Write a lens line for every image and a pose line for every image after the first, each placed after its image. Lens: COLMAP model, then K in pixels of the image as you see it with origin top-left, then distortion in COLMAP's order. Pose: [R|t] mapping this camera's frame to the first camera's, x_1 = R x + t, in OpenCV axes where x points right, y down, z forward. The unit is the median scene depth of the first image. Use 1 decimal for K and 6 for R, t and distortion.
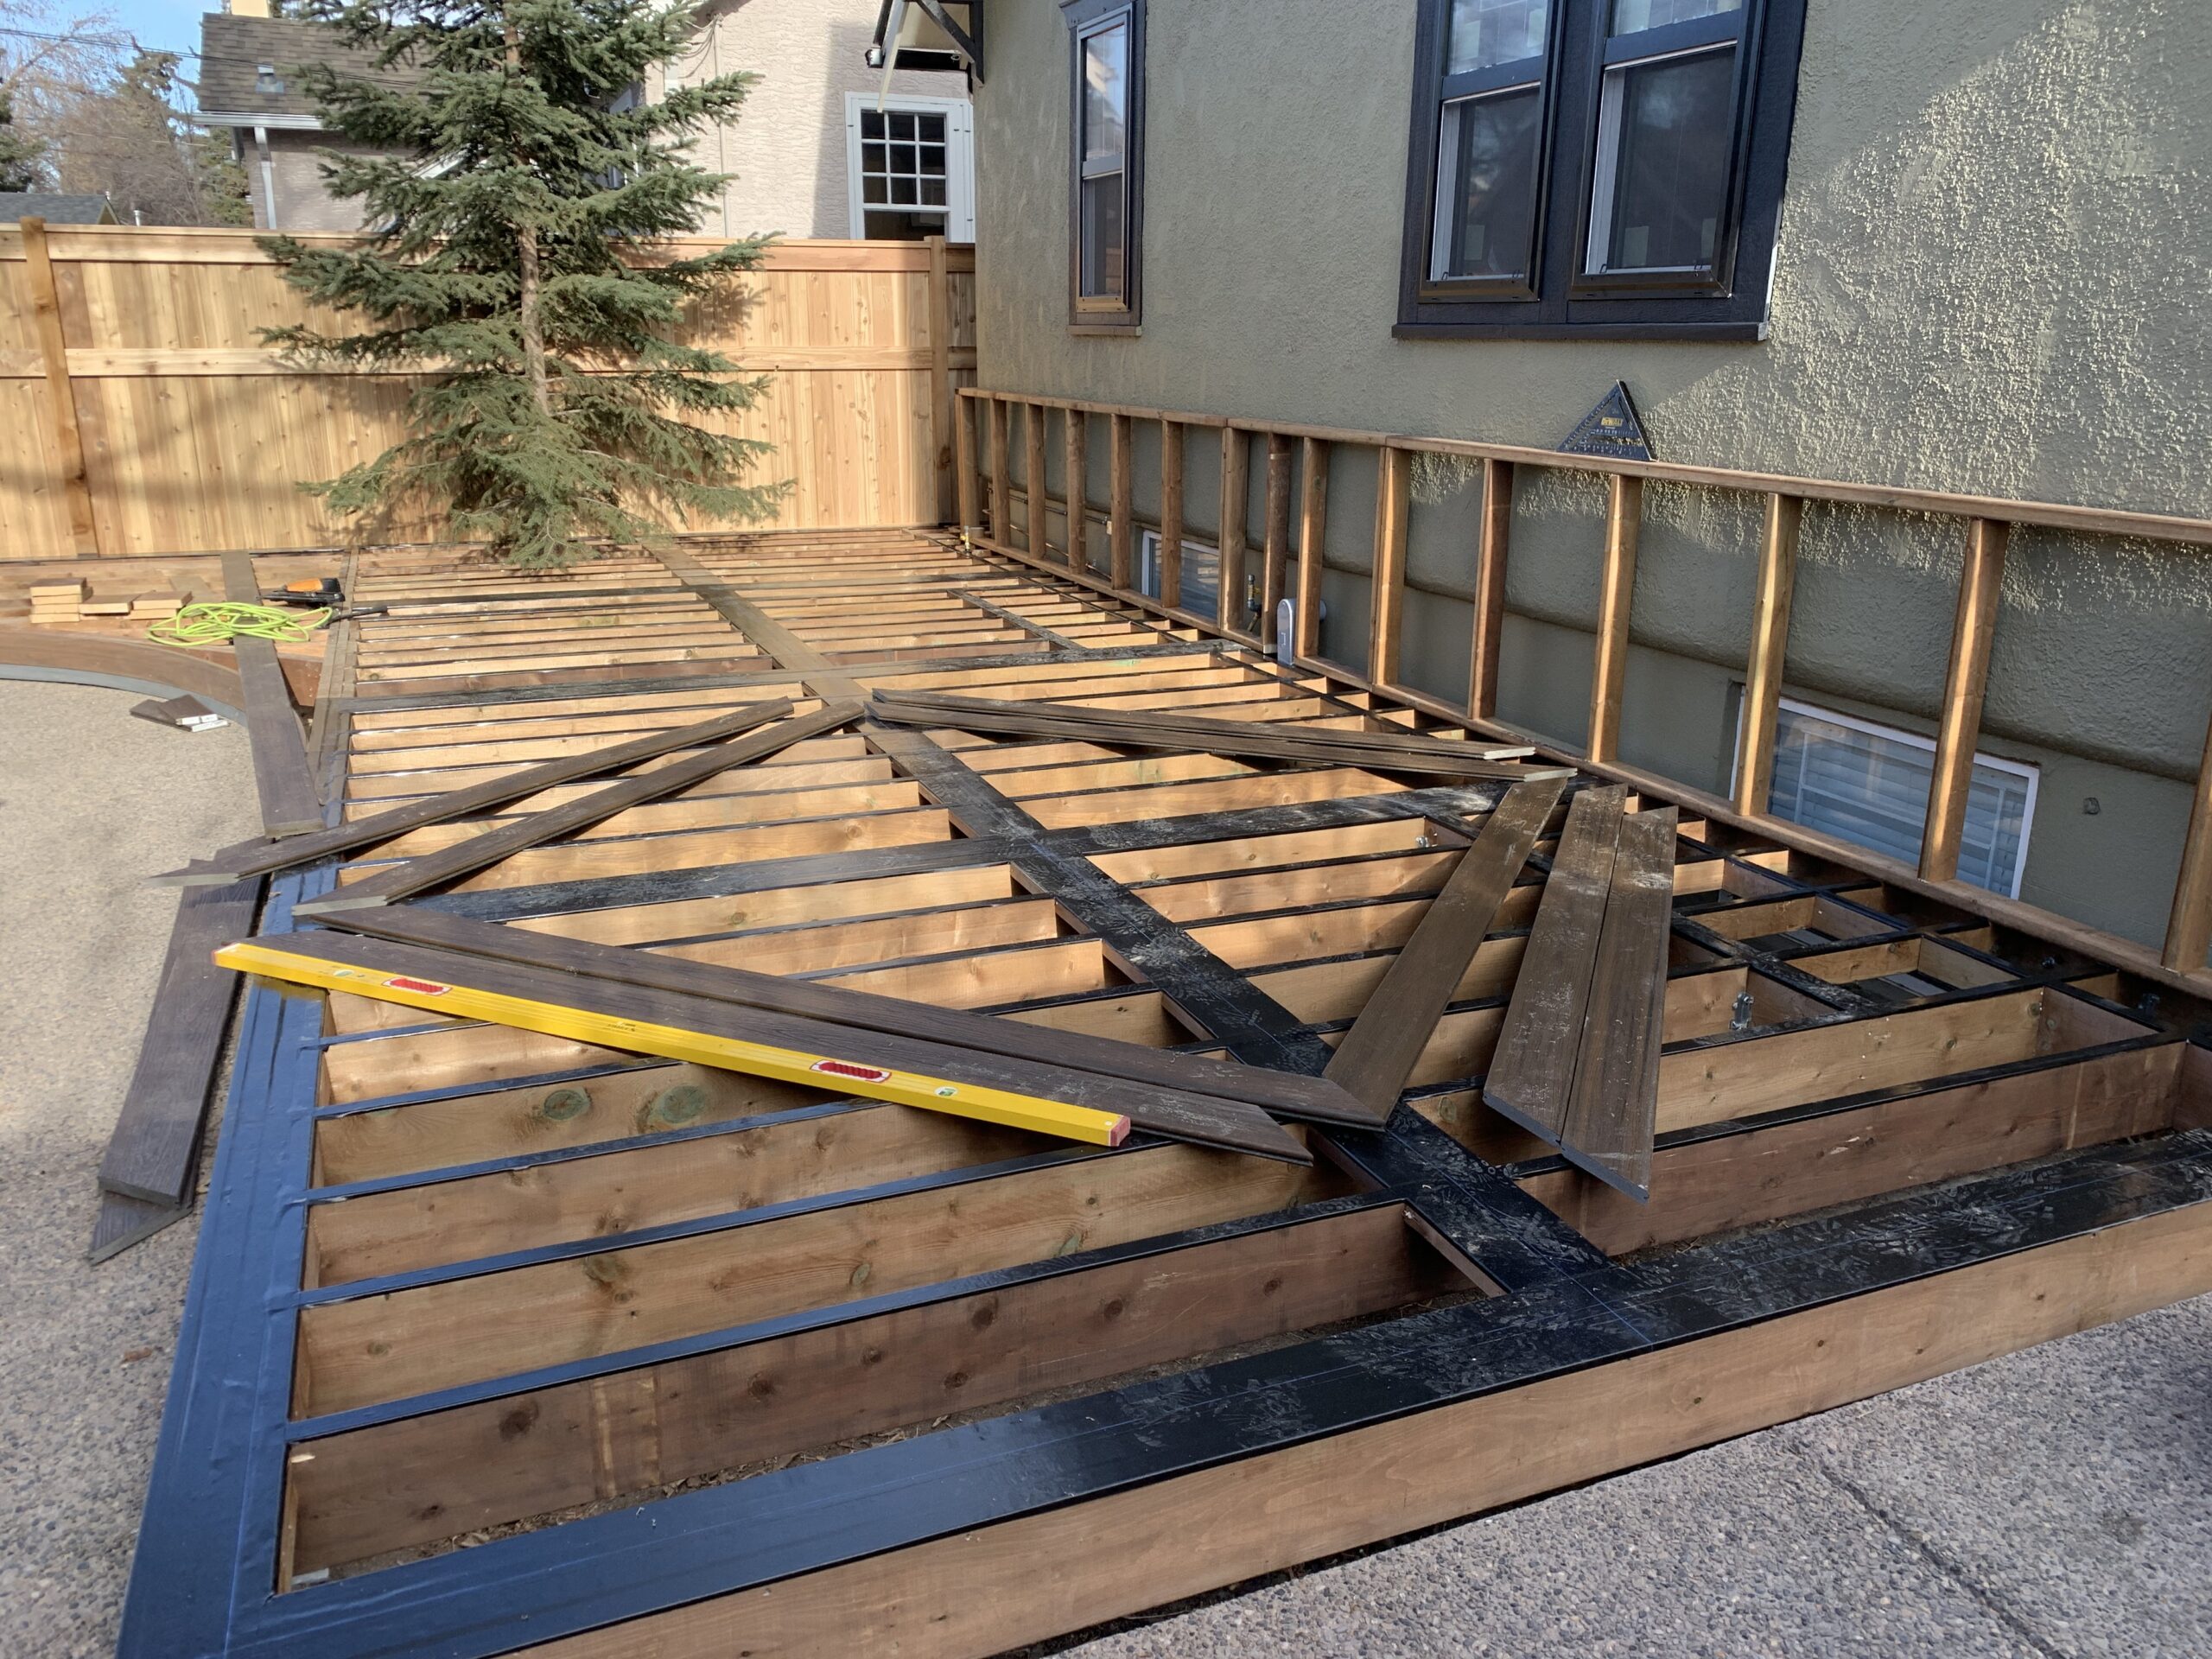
lens RADIAL K [[1695.7, 0, 1107.7], [0, 1695.7, 836.4], [0, 0, 1]] dist [0.023331, -0.023370]
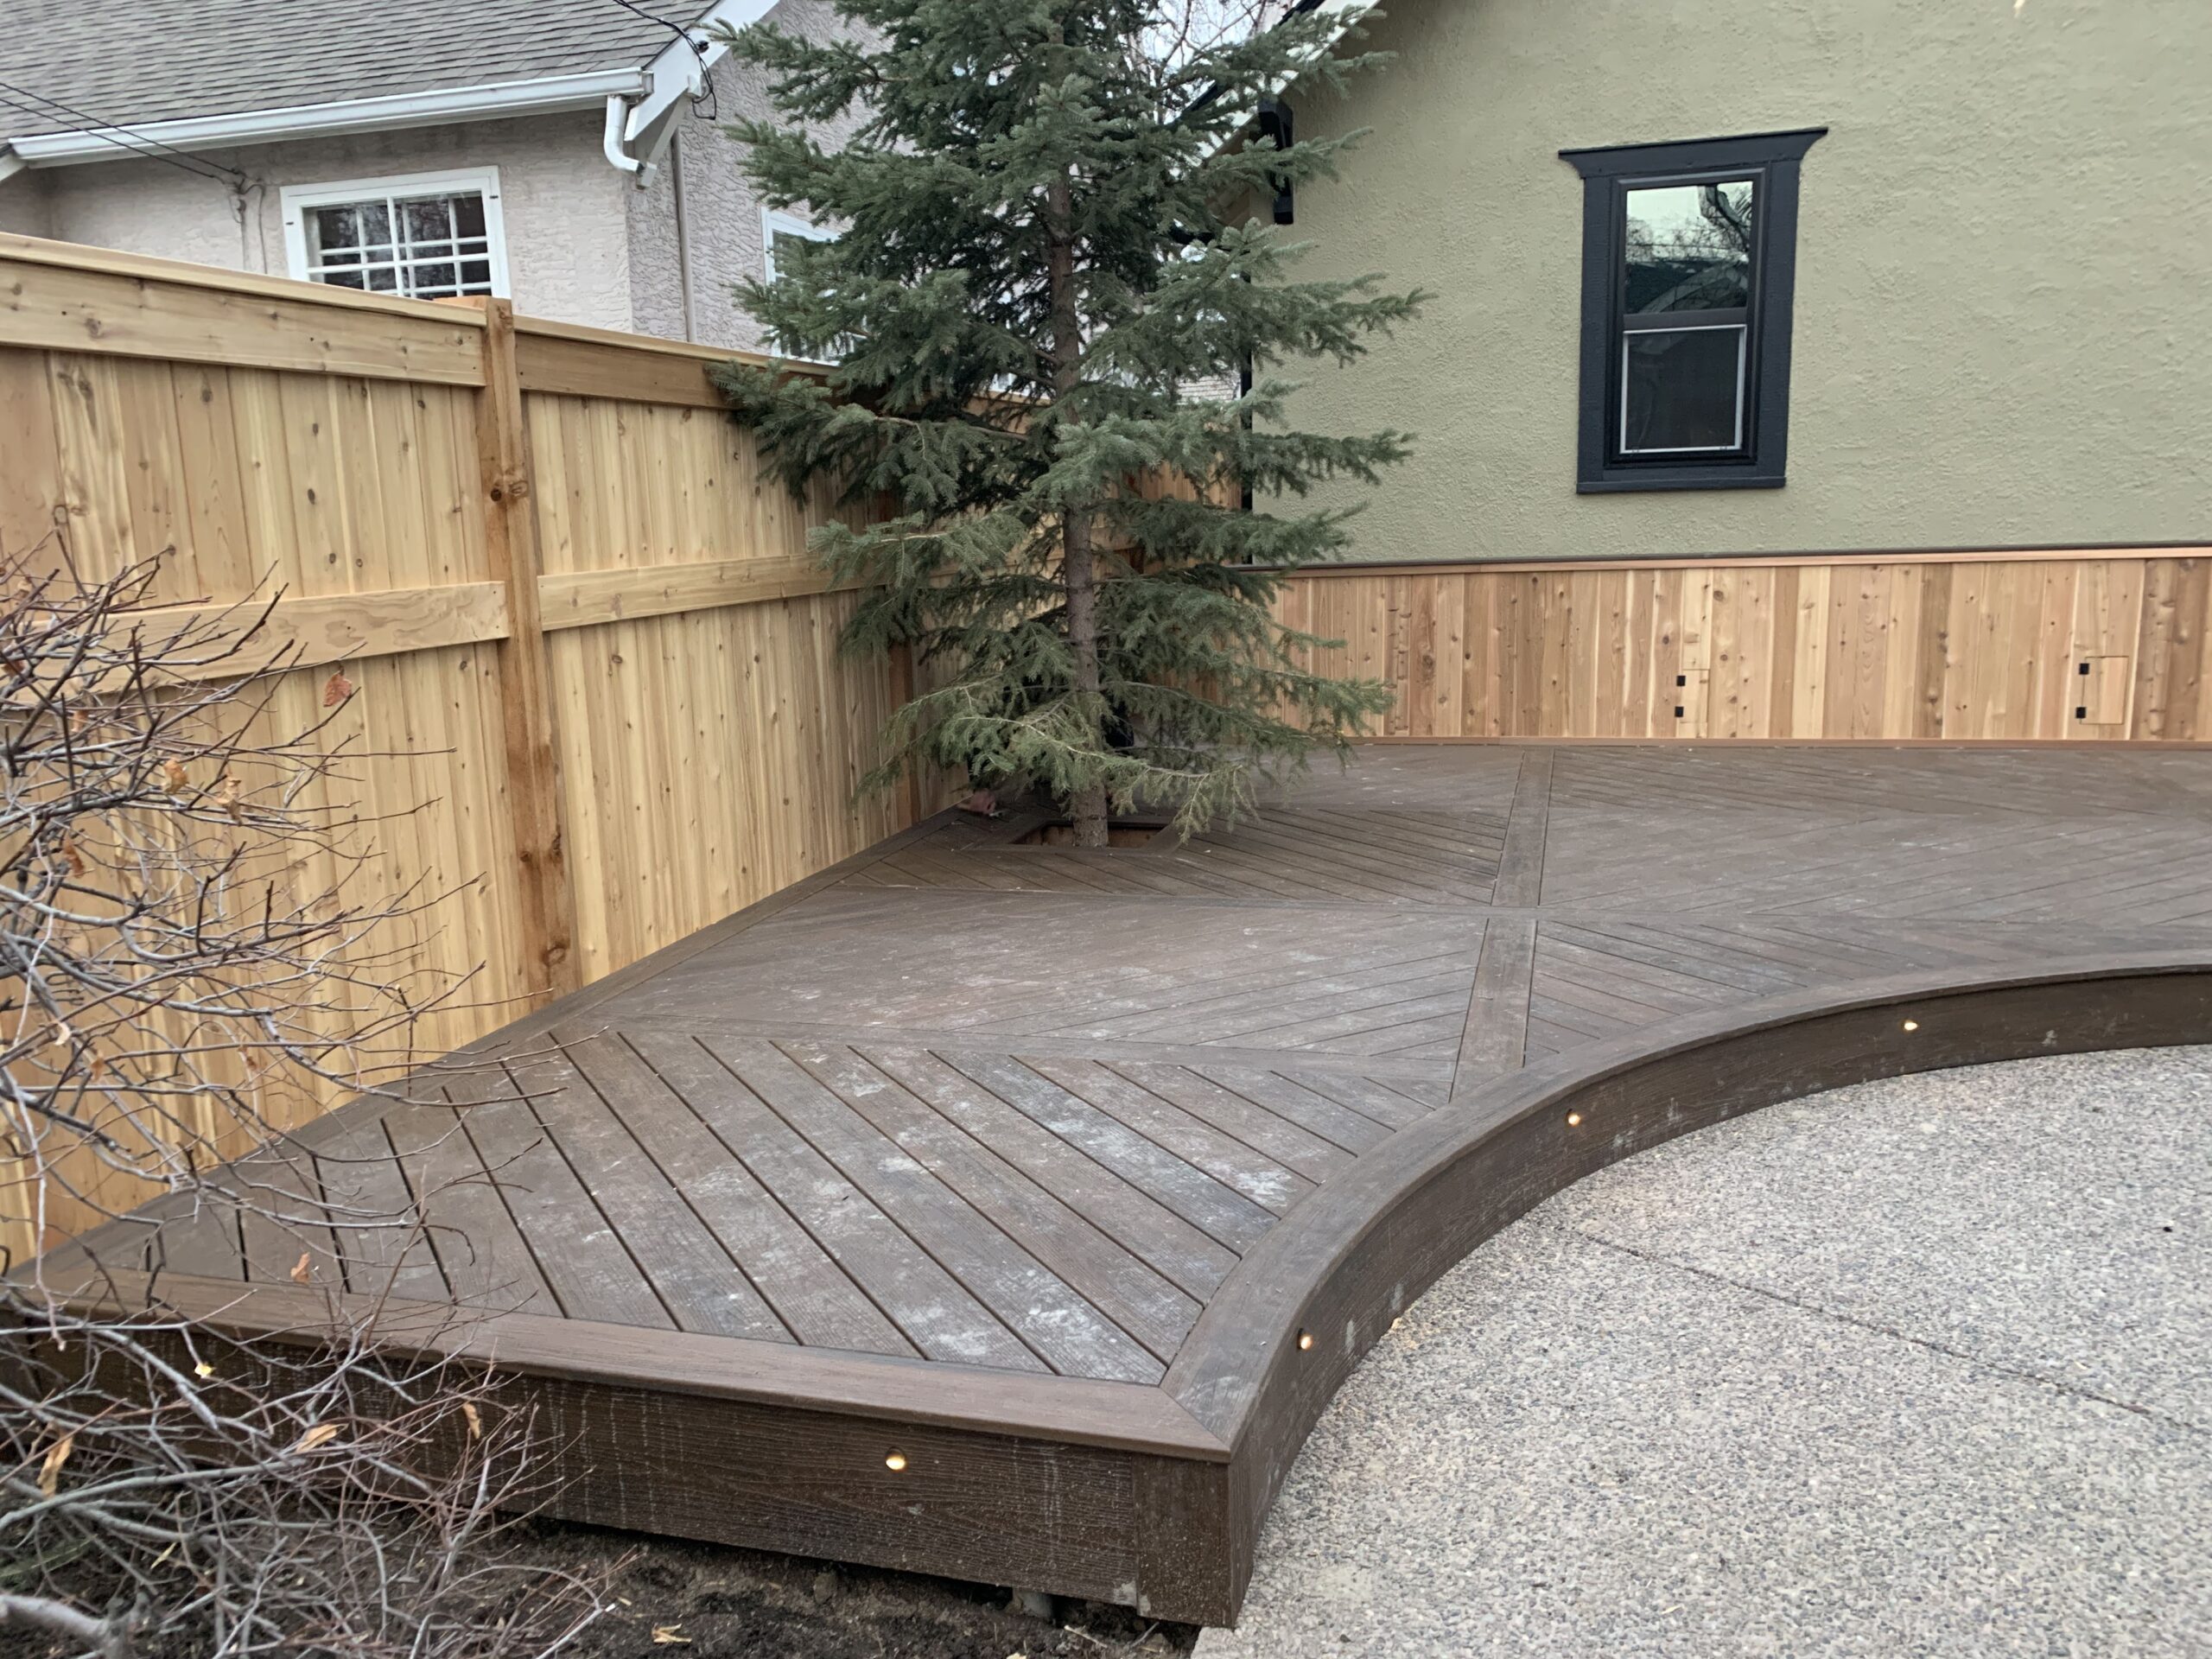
lens RADIAL K [[1695.7, 0, 1086.5], [0, 1695.7, 839.5], [0, 0, 1]] dist [0.023331, -0.023370]
pose [[0.617656, -0.176336, 0.766425, -0.877106], [0.258744, 0.965849, 0.013698, -0.182437], [-0.742666, 0.189847, 0.642188, 0.597785]]
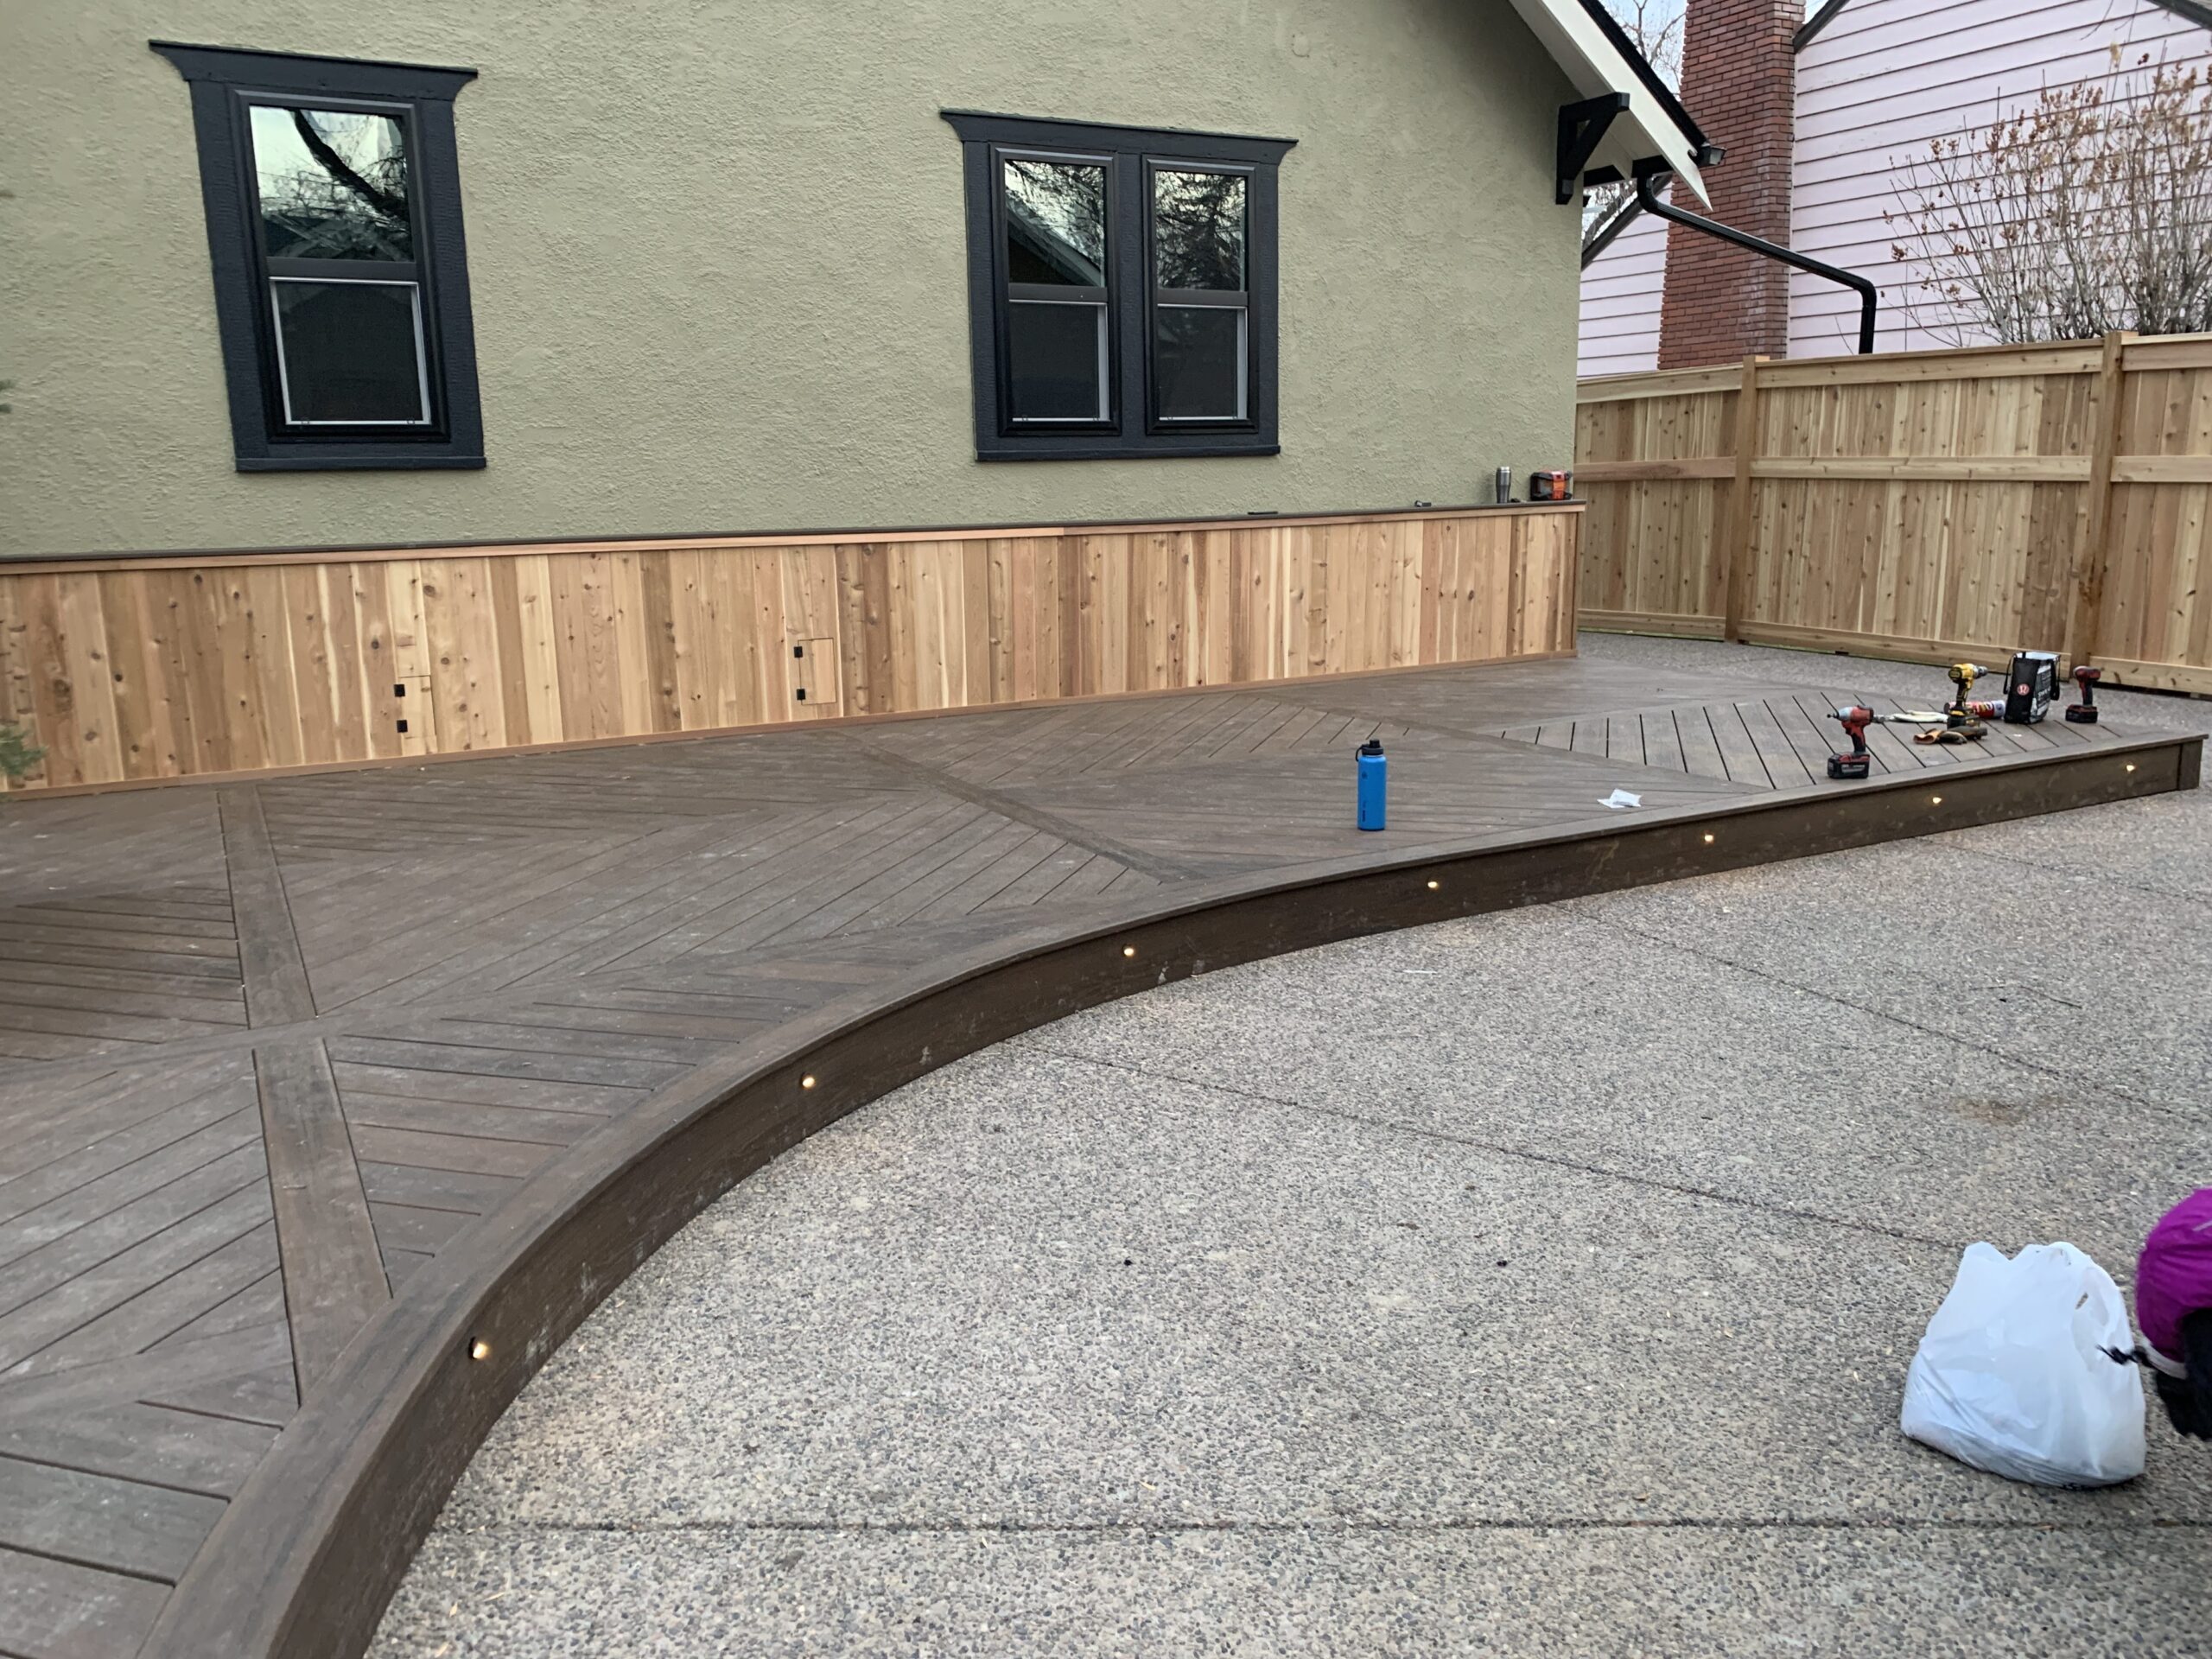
lens RADIAL K [[1695.7, 0, 1106.5], [0, 1695.7, 817.9], [0, 0, 1]] dist [0.023331, -0.023370]
pose [[-0.101928, -0.209870, 0.972402, -0.784595], [0.299438, 0.925687, 0.231174, -0.198375], [-0.948656, 0.314737, -0.031510, 0.659892]]
